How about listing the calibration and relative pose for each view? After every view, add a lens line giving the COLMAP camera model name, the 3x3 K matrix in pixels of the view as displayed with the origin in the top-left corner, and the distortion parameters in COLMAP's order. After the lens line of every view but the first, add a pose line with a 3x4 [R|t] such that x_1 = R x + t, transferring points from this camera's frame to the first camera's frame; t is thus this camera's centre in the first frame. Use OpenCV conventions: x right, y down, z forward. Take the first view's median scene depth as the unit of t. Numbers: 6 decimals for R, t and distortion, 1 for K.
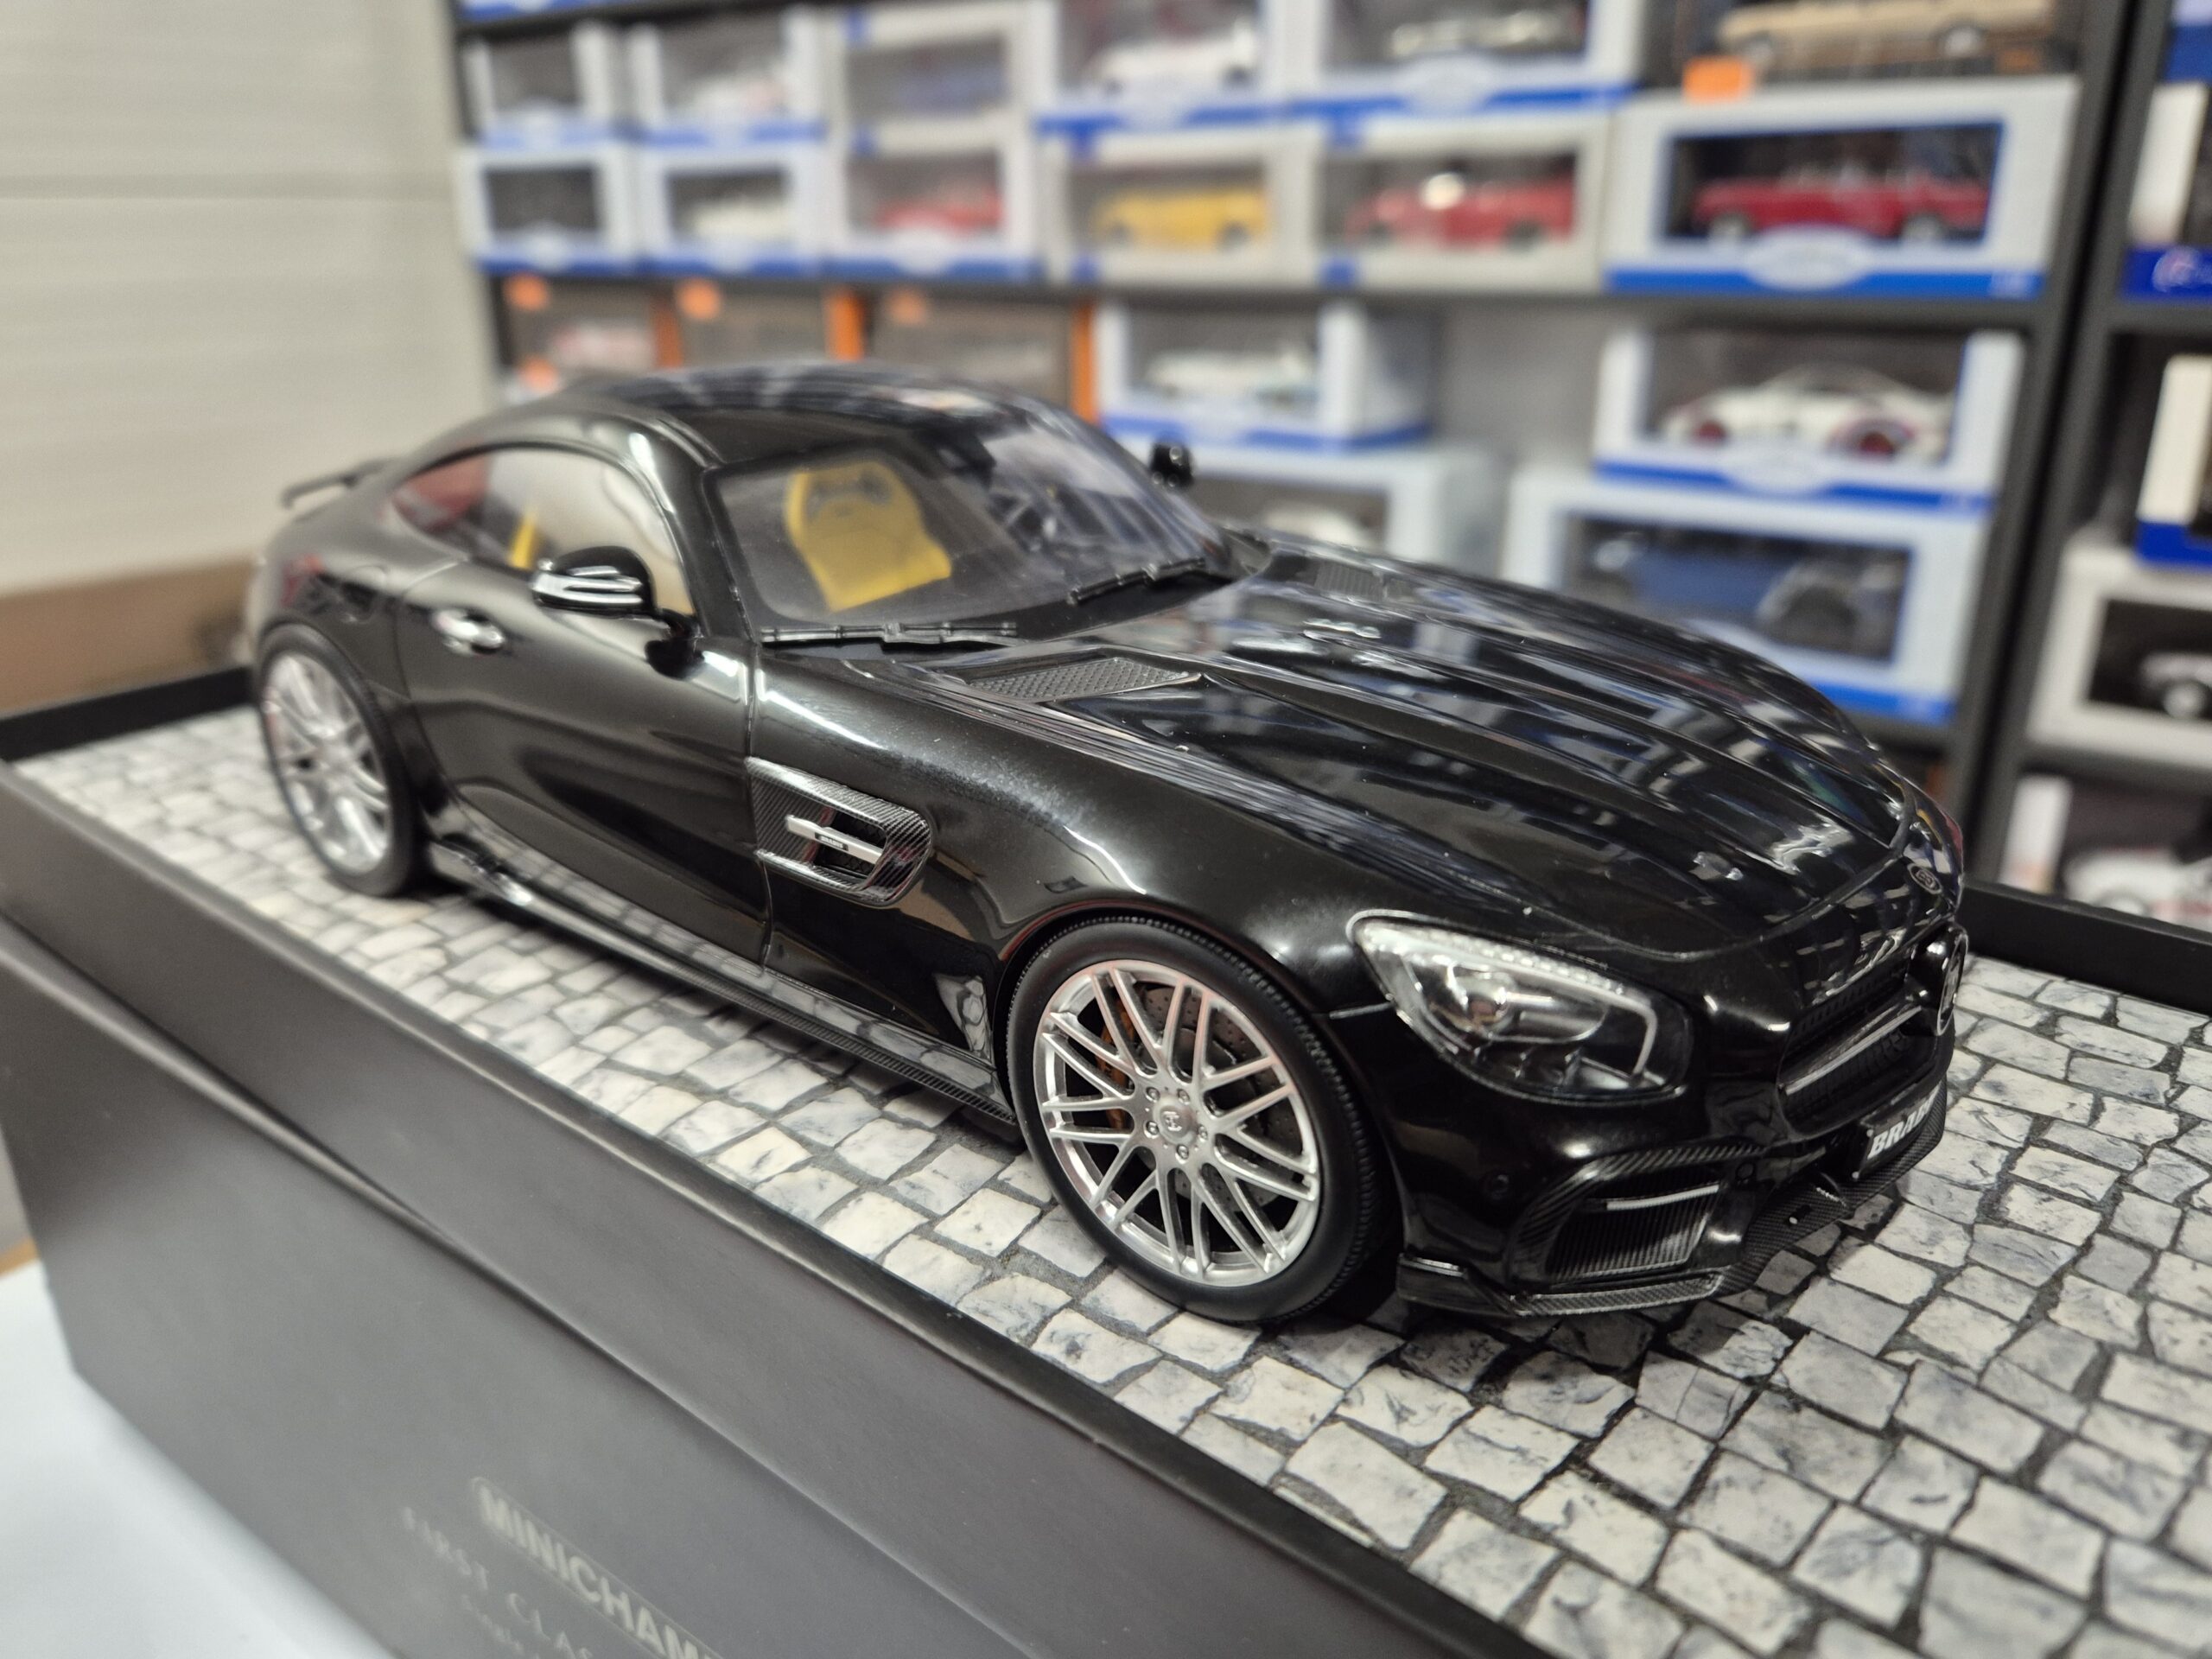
lens RADIAL K [[1560.8, 0, 1106.0], [0, 1560.8, 829.5], [0, 0, 1]] dist [0.006454, -0.029894]
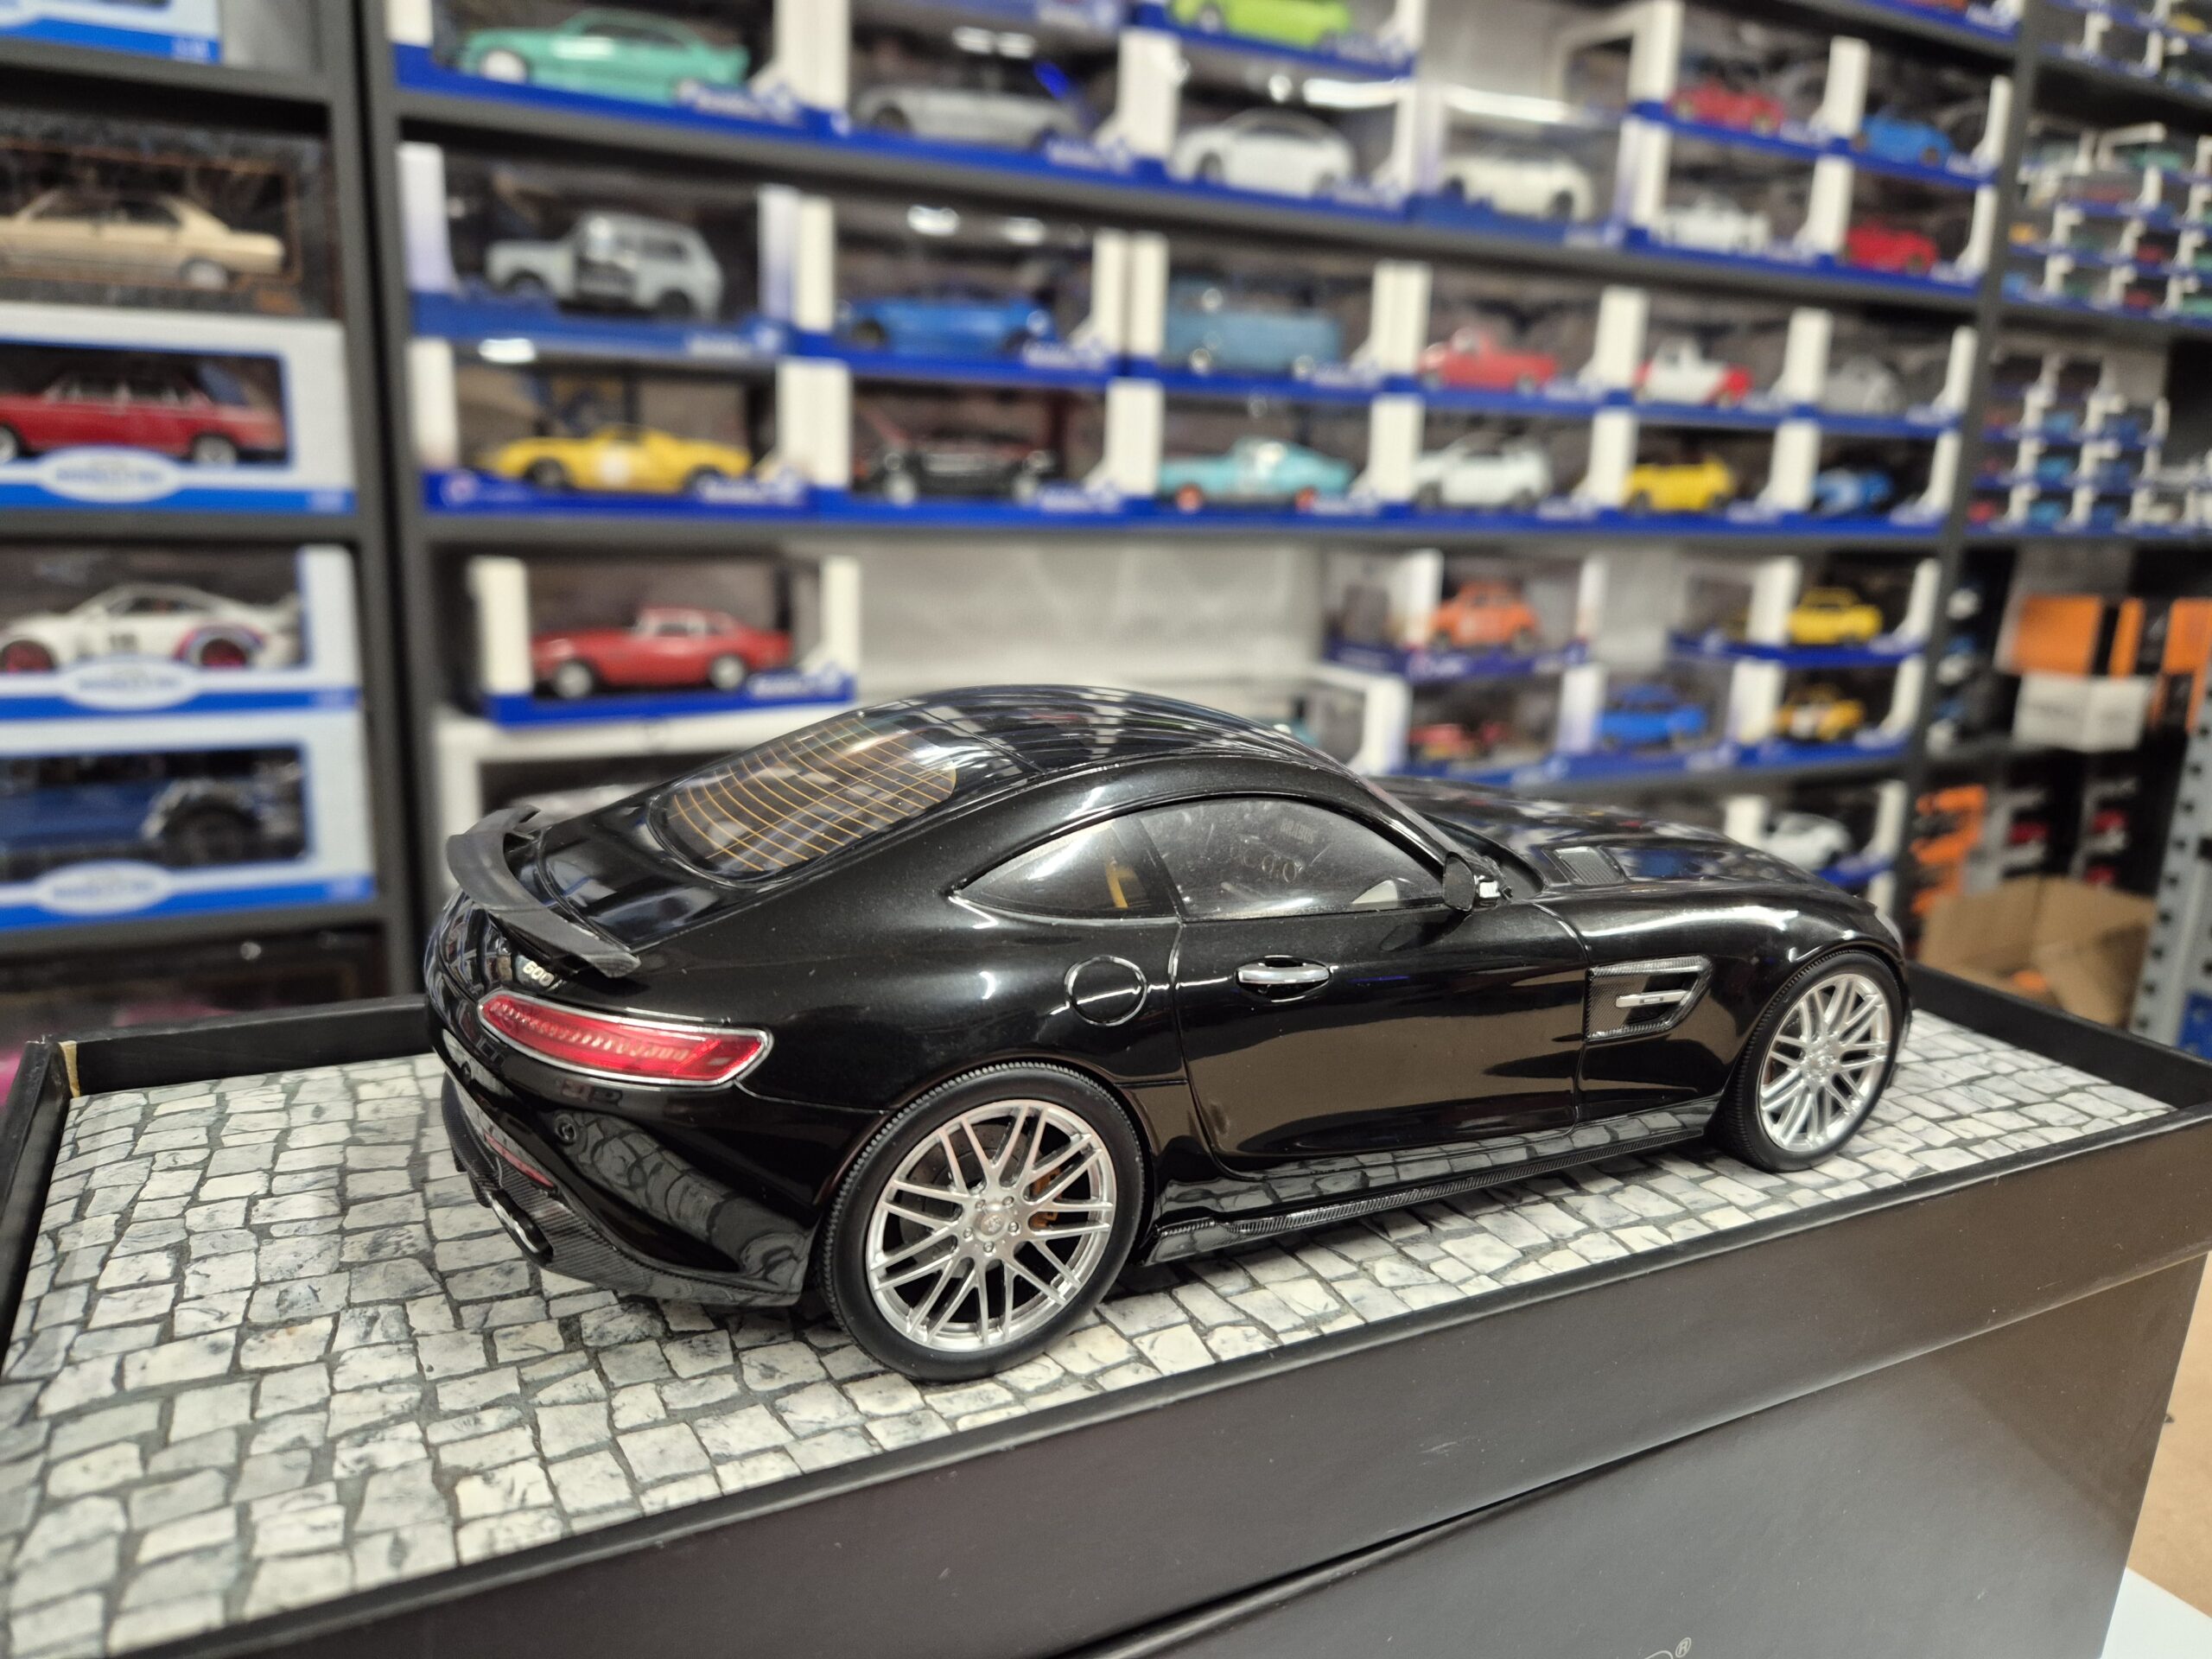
lens RADIAL K [[1527.7, 0, 1112.5], [0, 1527.7, 843.3], [0, 0, 1]] dist [0.021580, -0.034971]
pose [[0.392023, -0.200848, 0.897763, -0.209467], [0.290419, 0.952992, 0.086387, -0.047734], [-0.872912, 0.226861, 0.431925, 0.090936]]
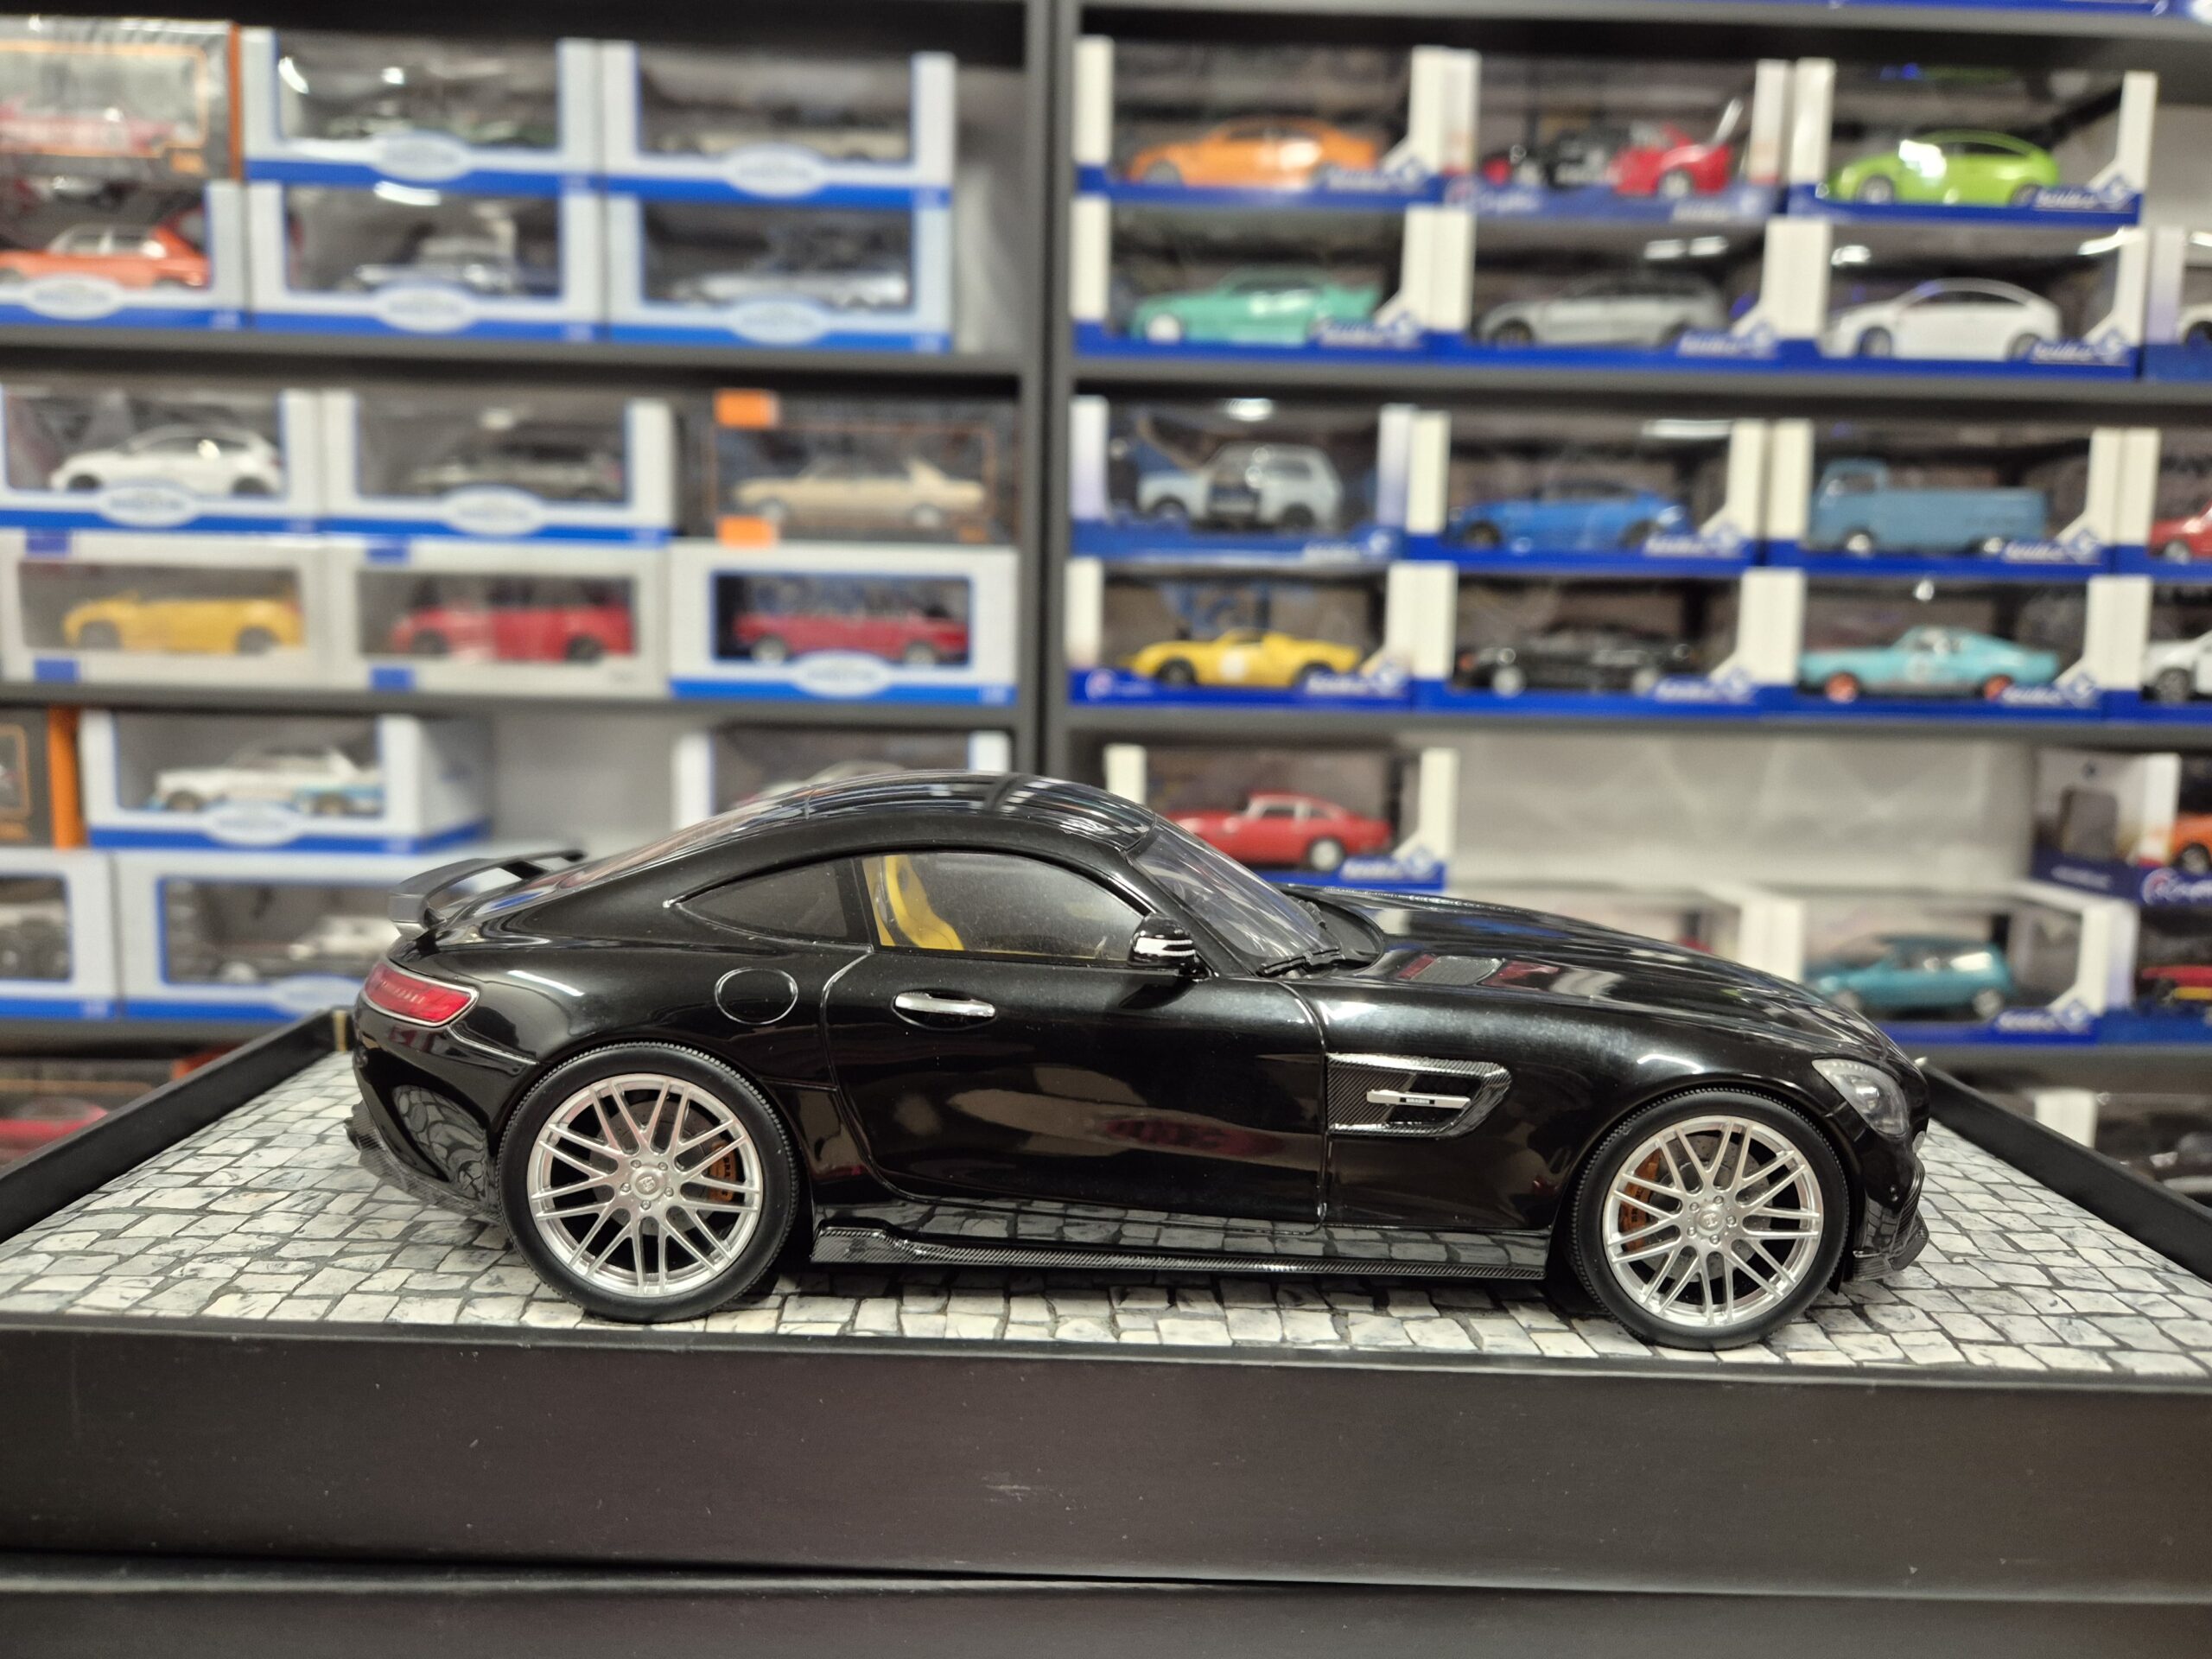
lens RADIAL K [[1520.6, 0, 1095.7], [0, 1520.6, 829.9], [0, 0, 1]] dist [0.043957, -0.053562]
pose [[0.769152, -0.051046, 0.637024, -0.163452], [0.203302, 0.964564, -0.168178, -0.007228], [-0.605866, 0.258863, 0.752274, 0.011101]]
